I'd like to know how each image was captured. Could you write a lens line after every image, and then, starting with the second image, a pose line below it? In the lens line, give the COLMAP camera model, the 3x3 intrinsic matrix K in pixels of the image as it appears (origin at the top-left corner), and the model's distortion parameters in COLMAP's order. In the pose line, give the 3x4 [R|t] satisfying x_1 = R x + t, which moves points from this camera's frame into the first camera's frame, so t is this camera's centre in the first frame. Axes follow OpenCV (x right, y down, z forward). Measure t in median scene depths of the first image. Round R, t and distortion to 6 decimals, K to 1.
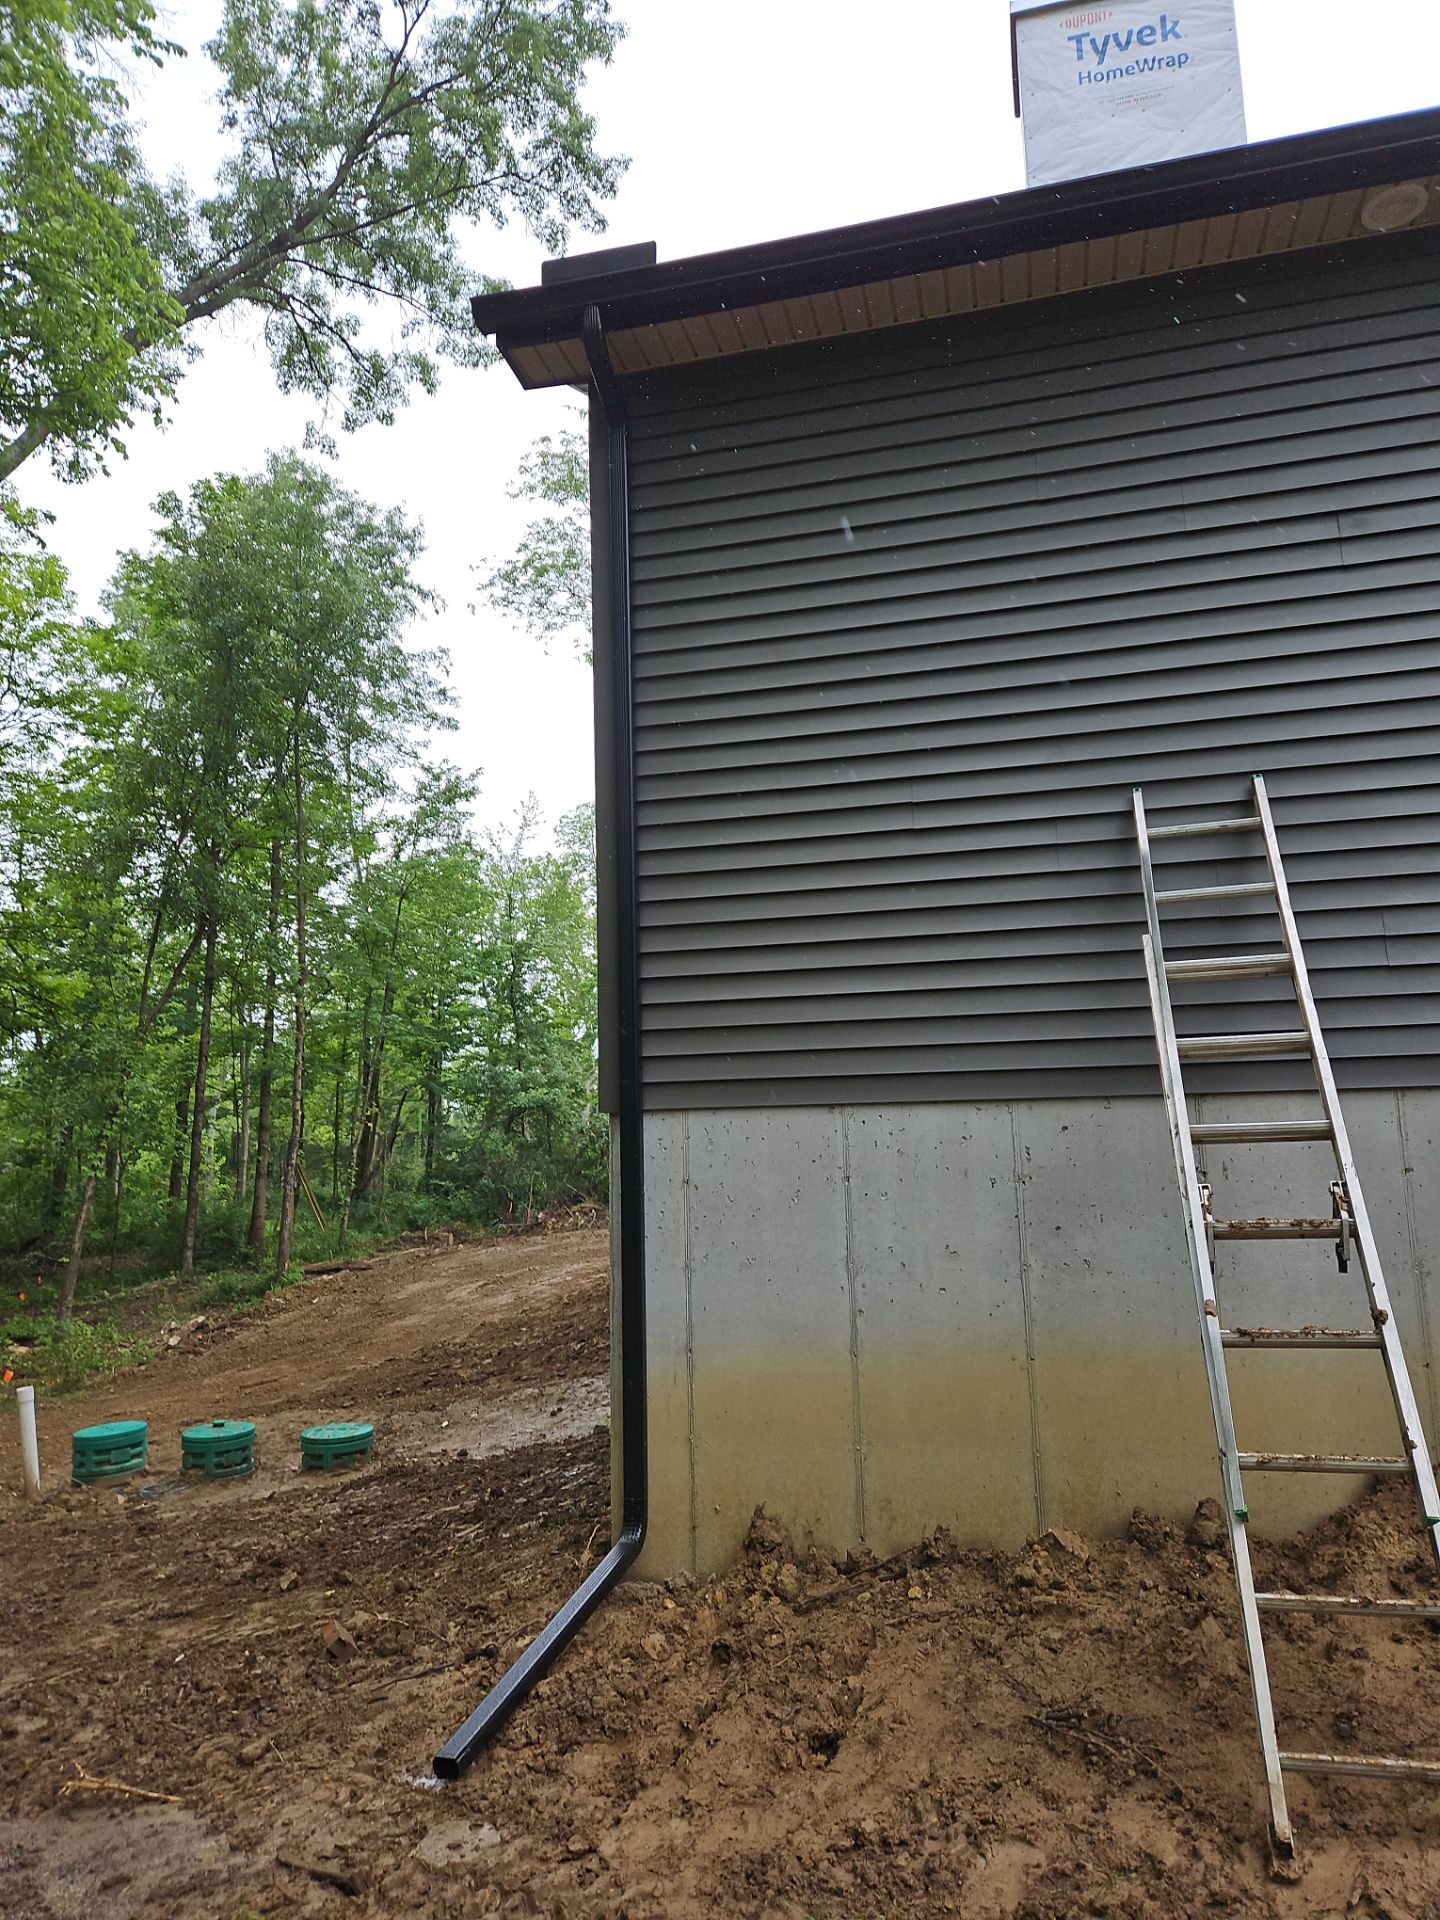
lens RADIAL K [[1280.3, 0, 720.2], [0, 1280.3, 976.0], [0, 0, 1]] dist [0.096059, -0.070414]
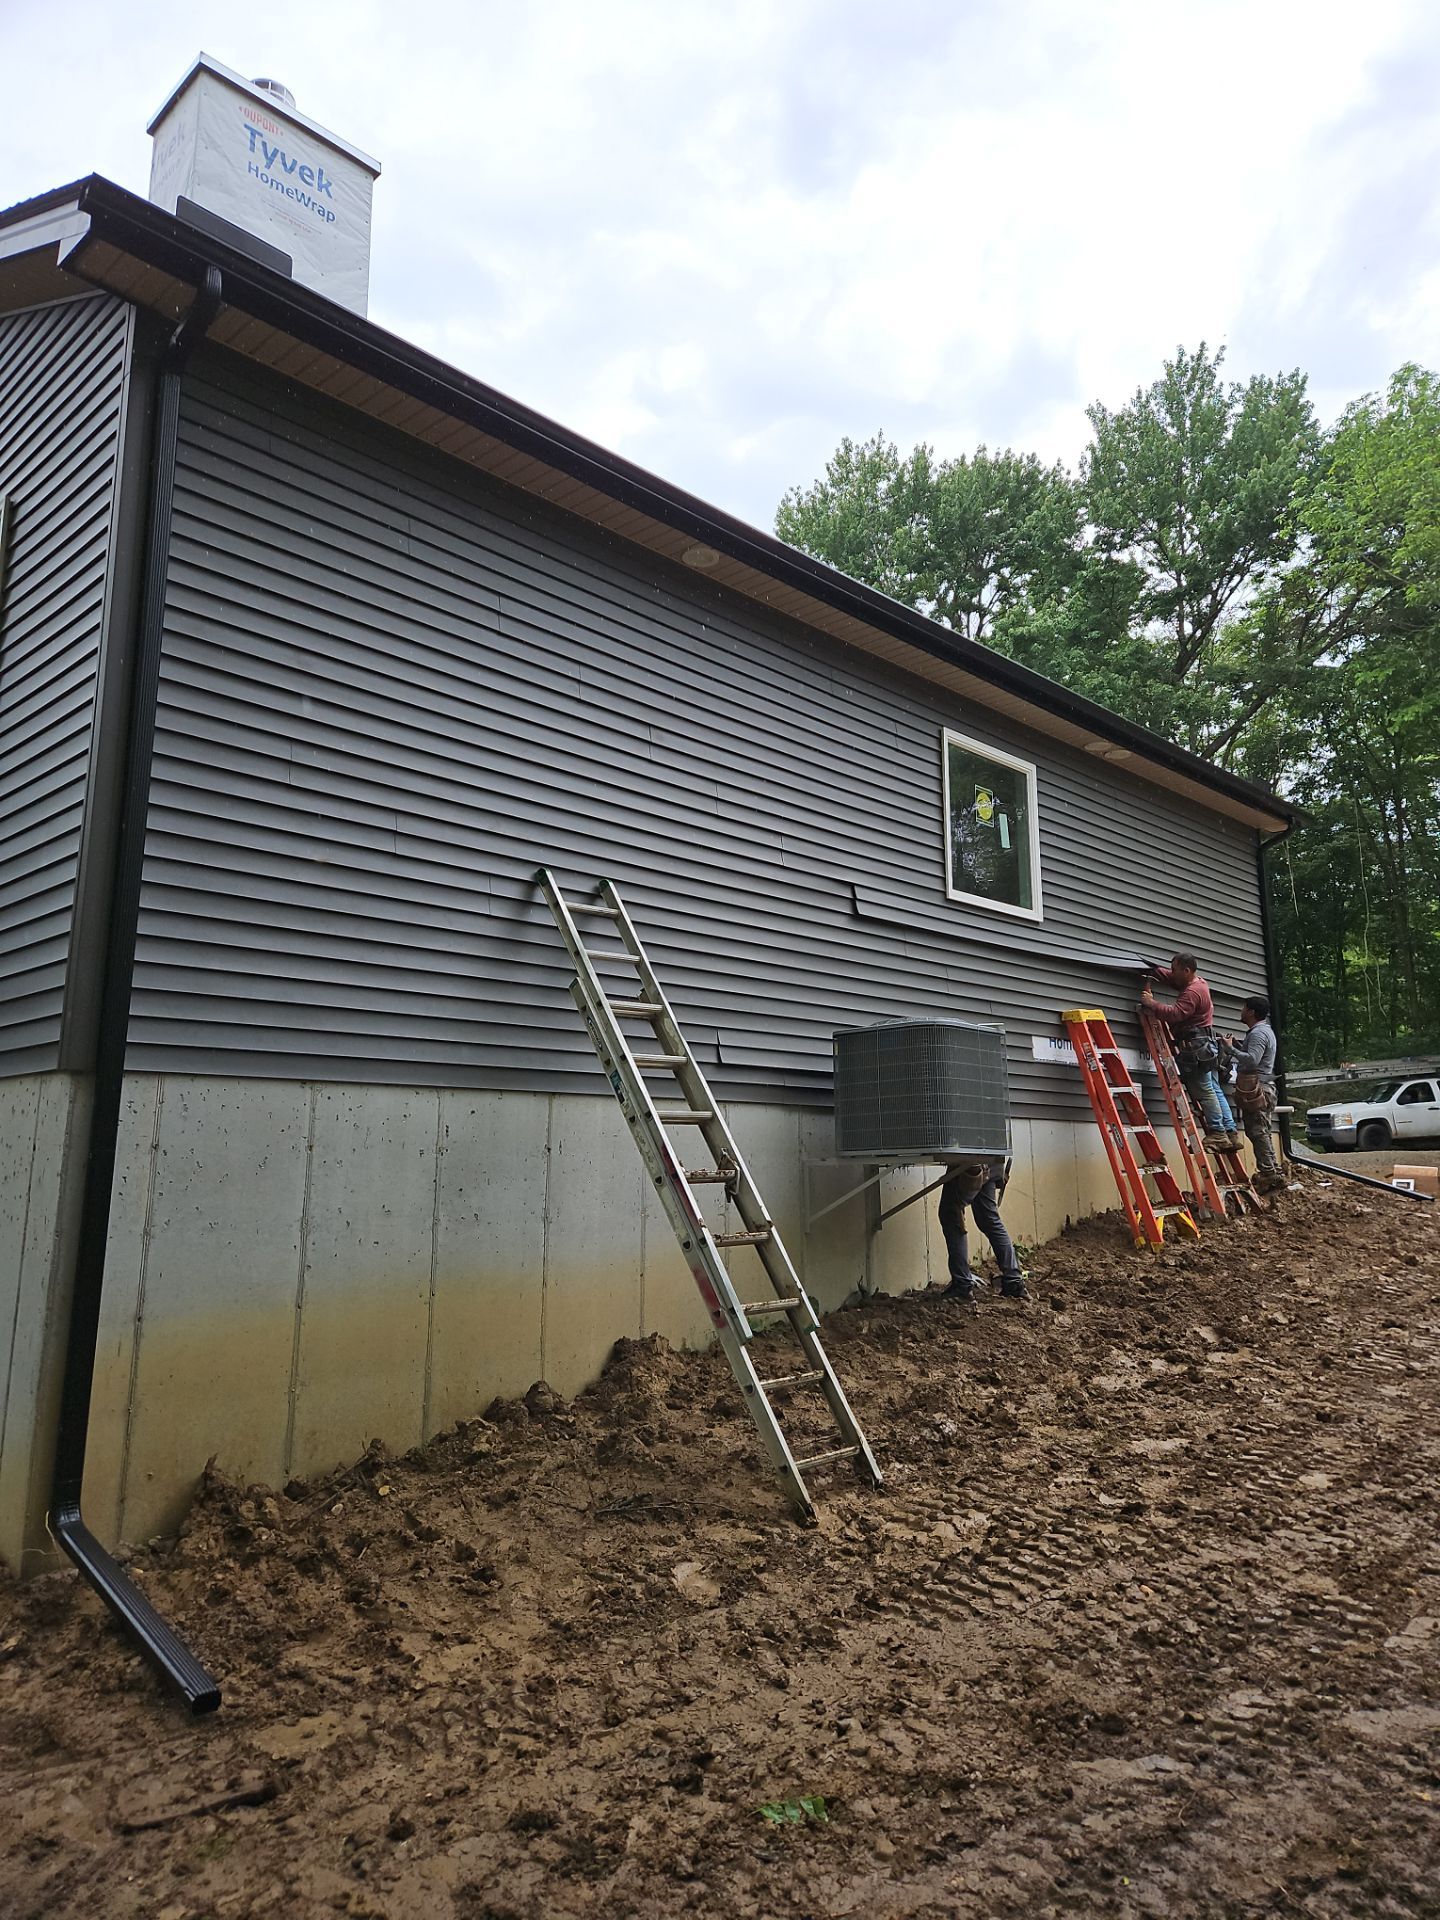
lens RADIAL K [[1288.1, 0, 722.7], [0, 1288.1, 932.1], [0, 0, 1]] dist [0.099761, -0.075764]
pose [[0.497913, 0.180158, 0.848308, -0.724073], [-0.137088, 0.982236, -0.128138, 0.070740], [-0.856323, -0.052491, 0.513765, 0.123989]]
